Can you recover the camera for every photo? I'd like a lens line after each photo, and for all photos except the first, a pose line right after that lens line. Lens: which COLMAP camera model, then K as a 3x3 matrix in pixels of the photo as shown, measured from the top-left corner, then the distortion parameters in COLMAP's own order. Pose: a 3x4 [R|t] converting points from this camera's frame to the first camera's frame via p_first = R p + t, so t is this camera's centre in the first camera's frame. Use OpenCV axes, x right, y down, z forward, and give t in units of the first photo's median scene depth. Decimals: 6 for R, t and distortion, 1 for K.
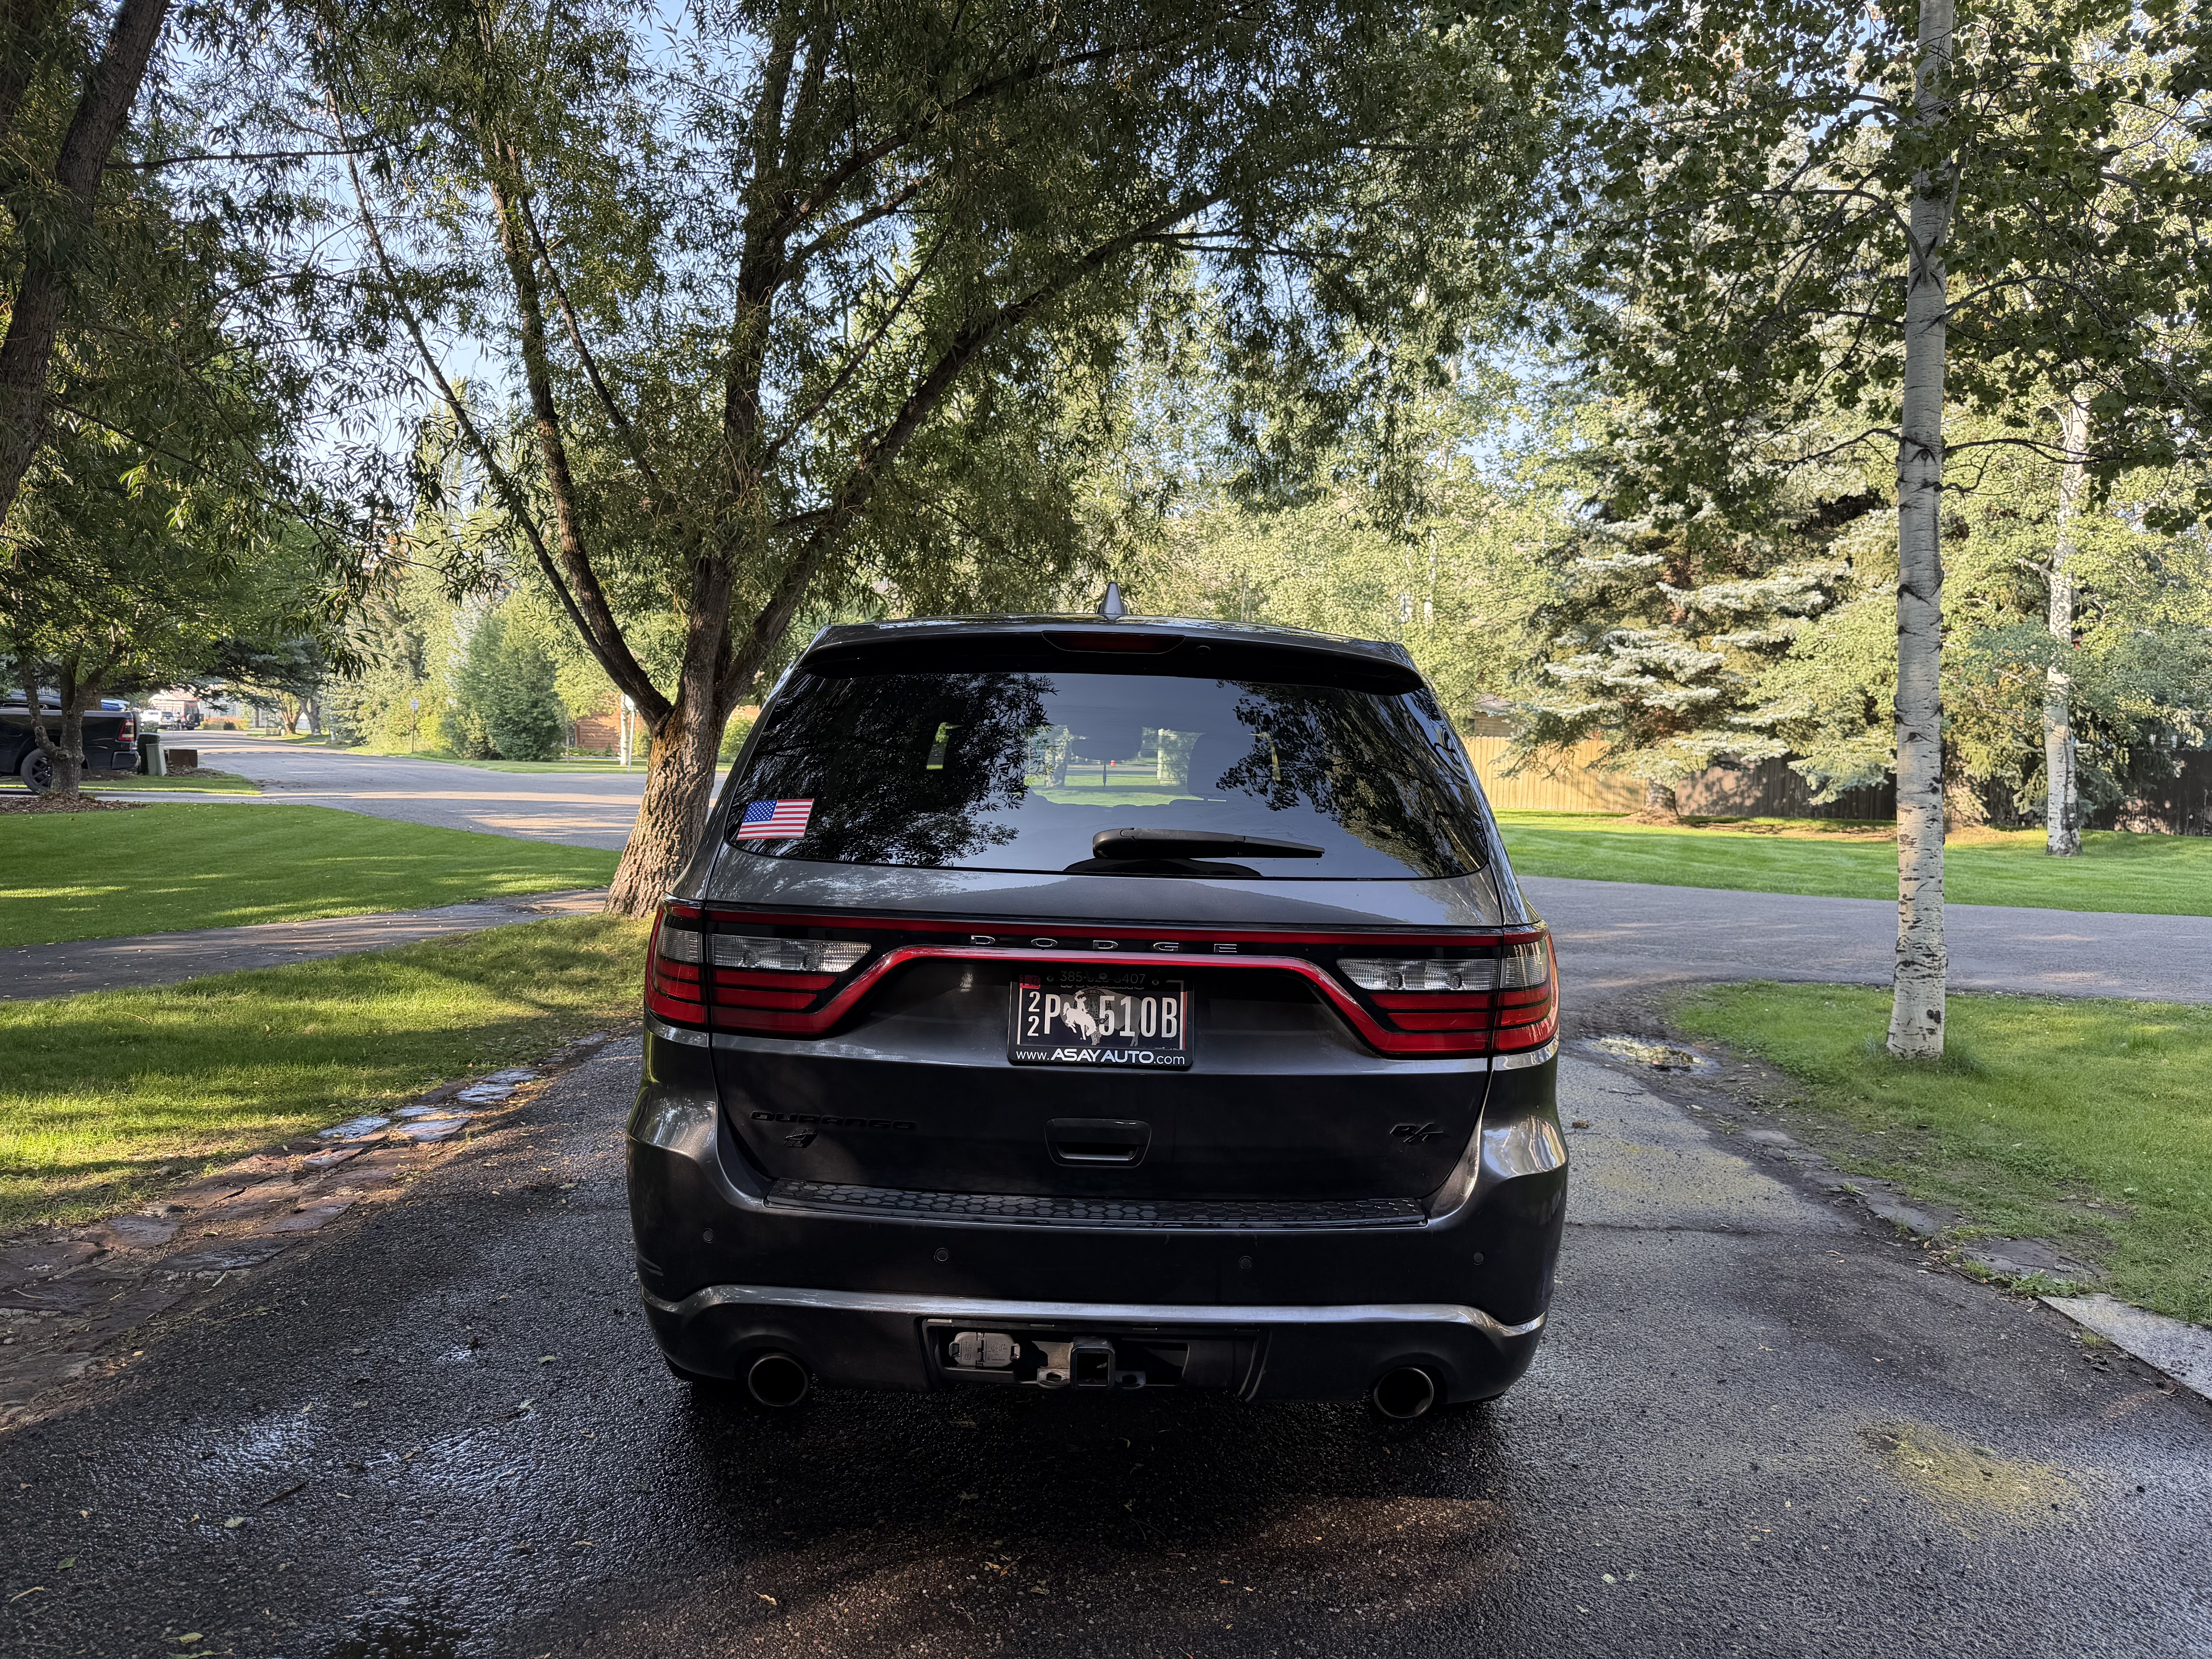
lens RADIAL K [[1571.3, 0, 1102.4], [0, 1571.3, 869.9], [0, 0, 1]] dist [0.022374, -0.036899]
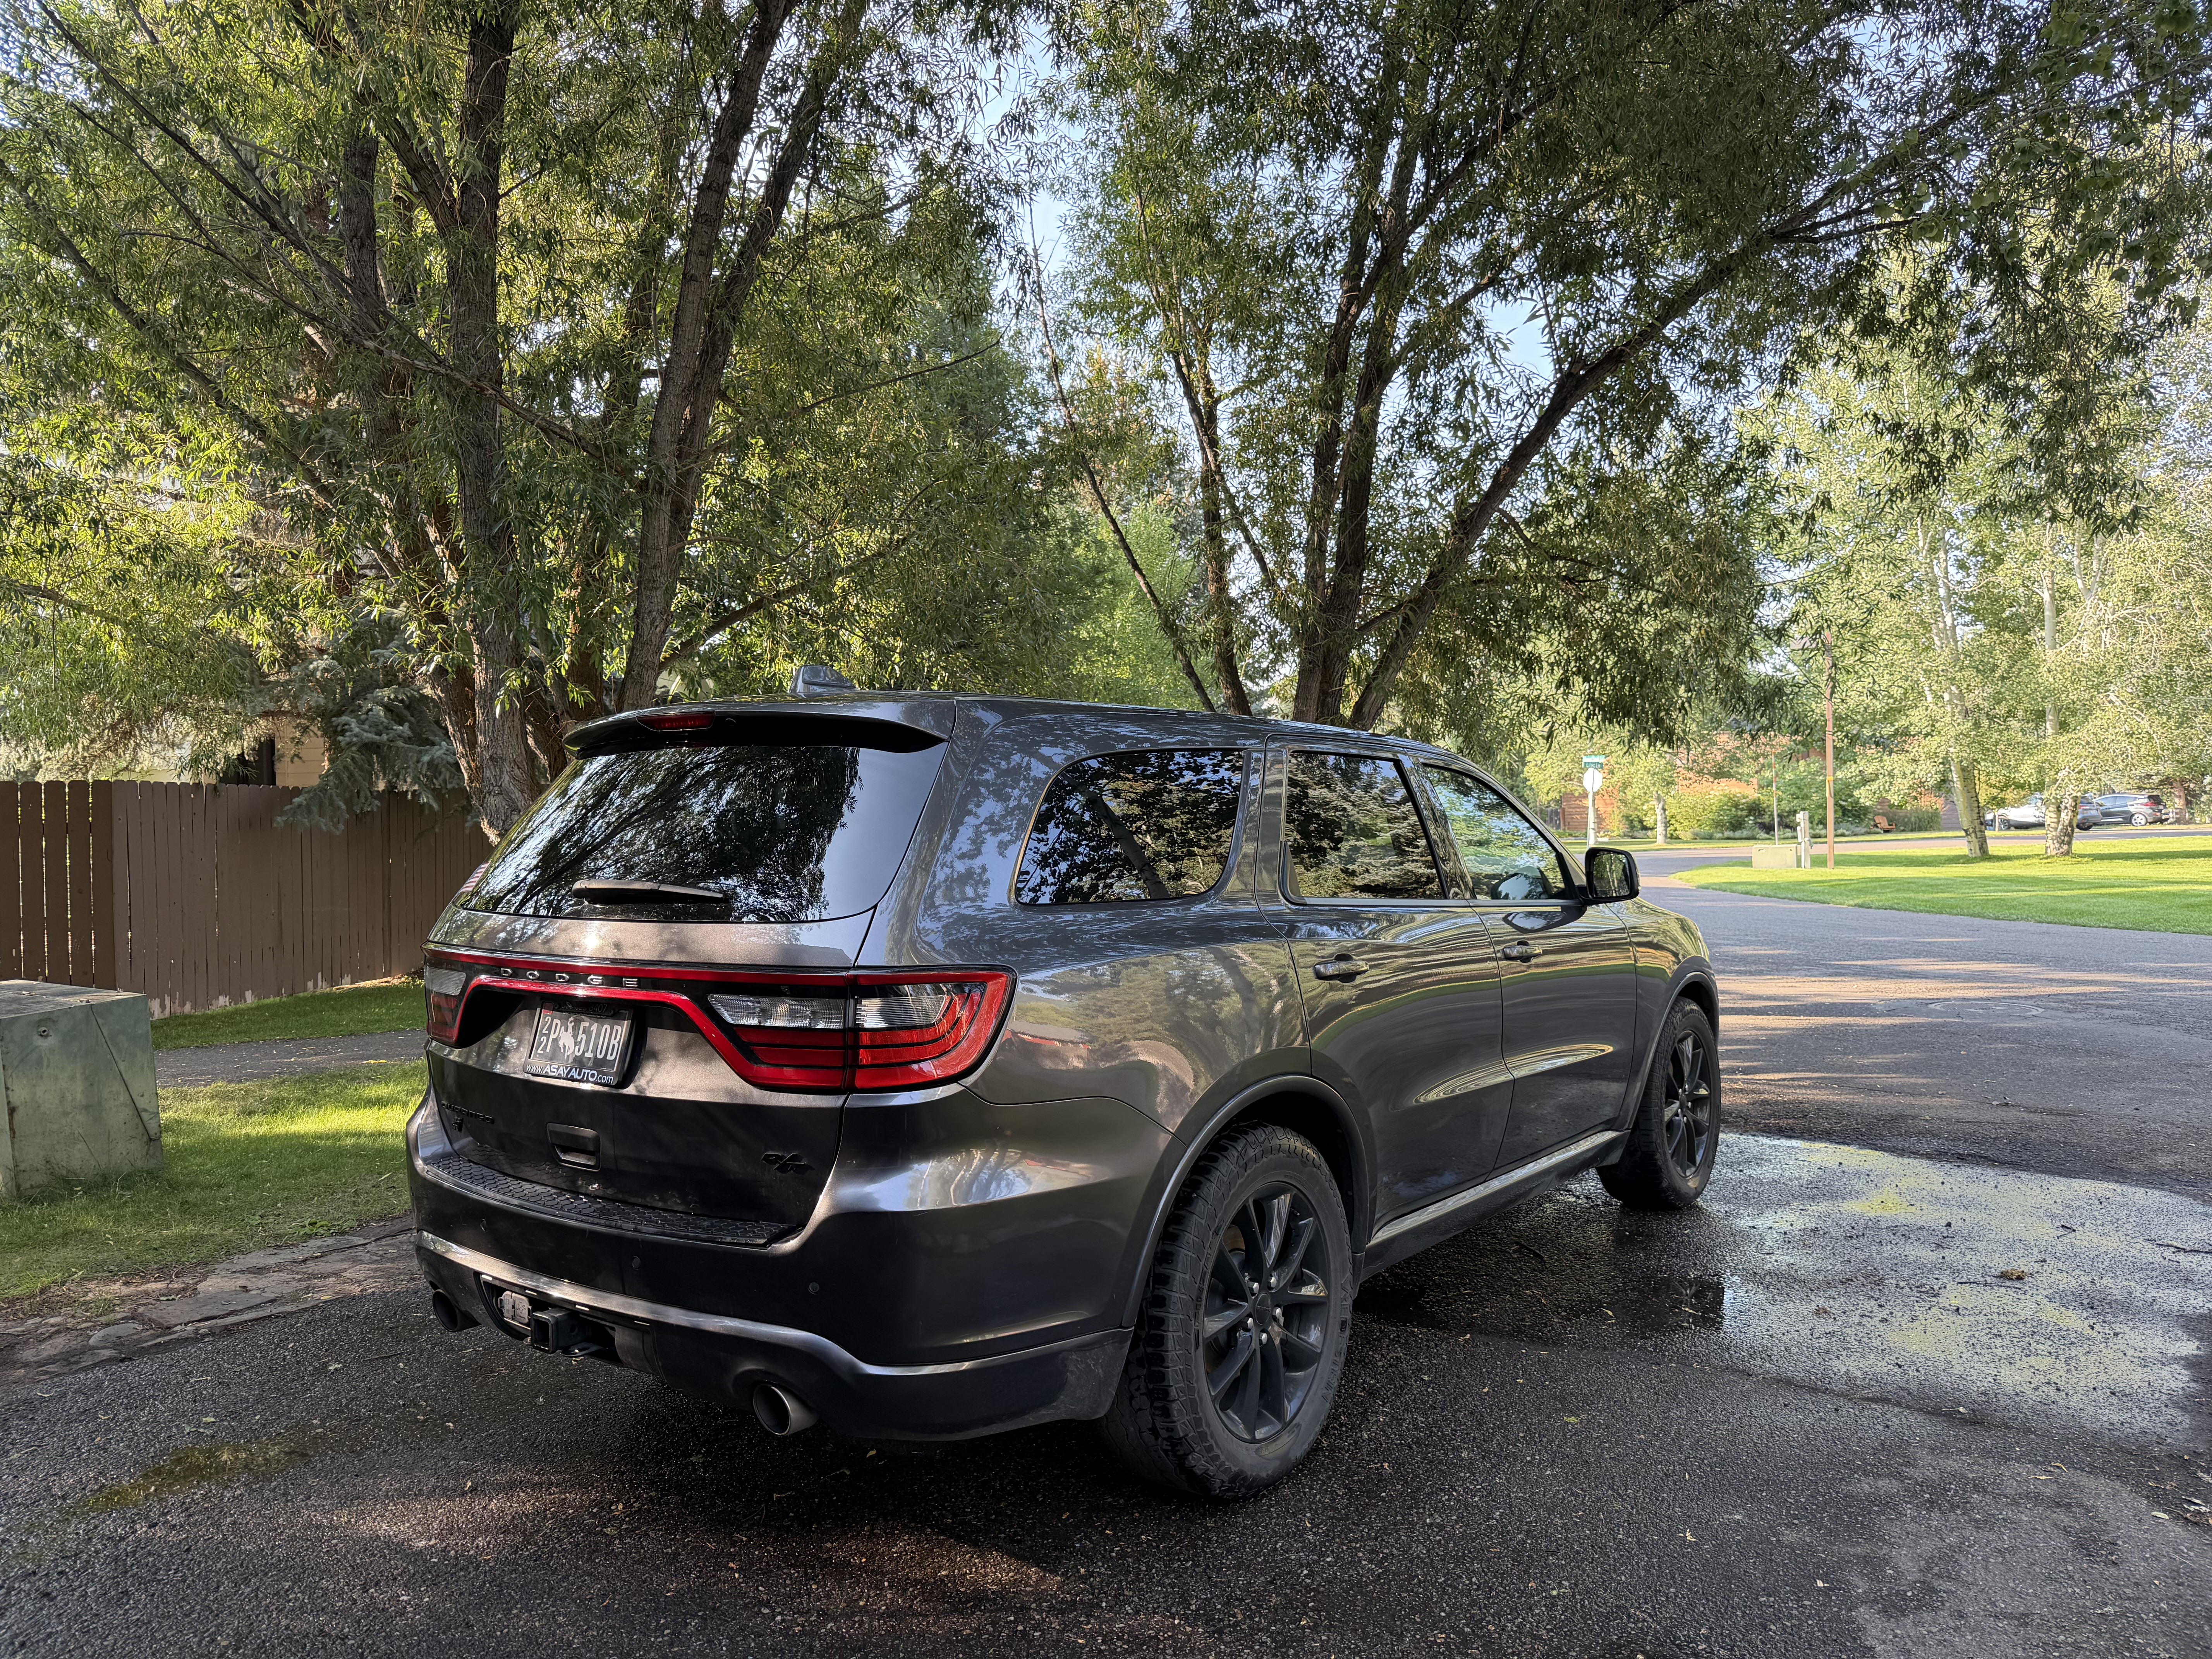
lens RADIAL K [[1571.3, 0, 1100.9], [0, 1571.3, 846.1], [0, 0, 1]] dist [0.022374, -0.036899]
pose [[0.799023, -0.028086, -0.600644, 0.107090], [-0.012145, 0.997951, -0.062821, 0.001770], [0.601178, 0.057490, 0.797045, 0.027633]]
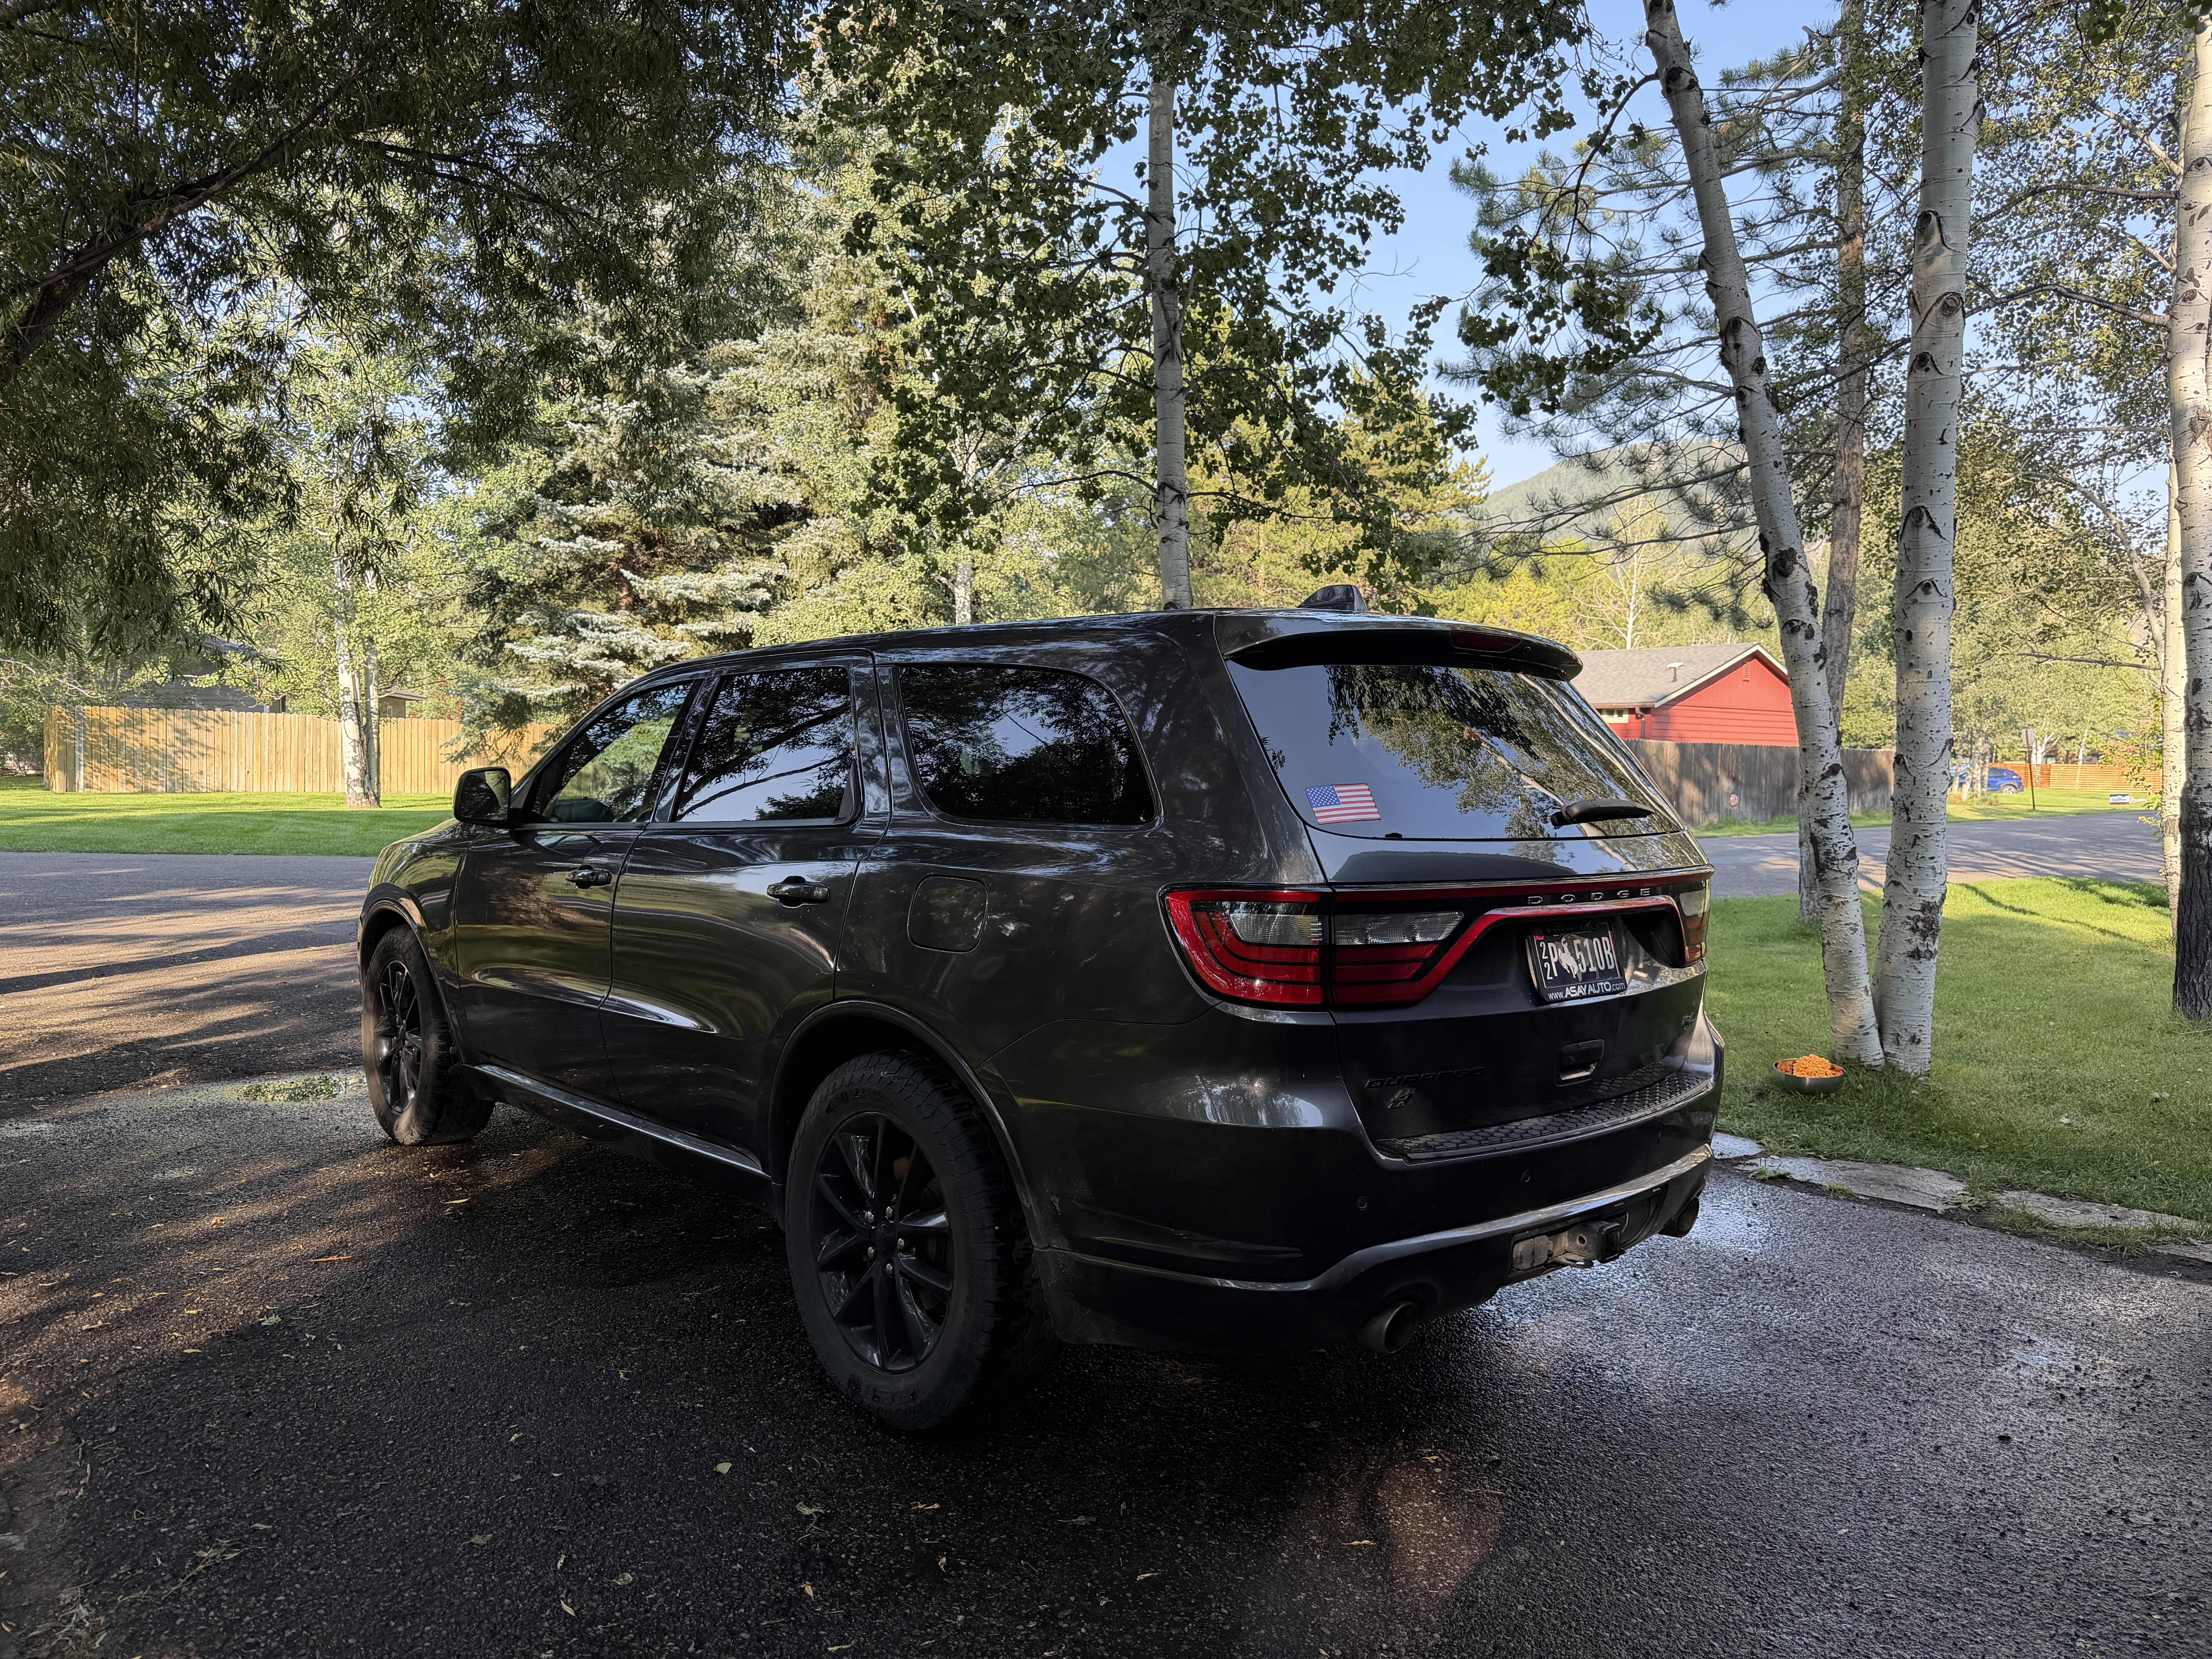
lens RADIAL K [[1571.3, 0, 1123.2], [0, 1571.3, 842.9], [0, 0, 1]] dist [0.022374, -0.036899]
pose [[0.732632, -0.049546, 0.678820, -0.112986], [0.053552, 0.998451, 0.015078, -0.003465], [-0.678515, 0.025306, 0.734150, 0.034954]]
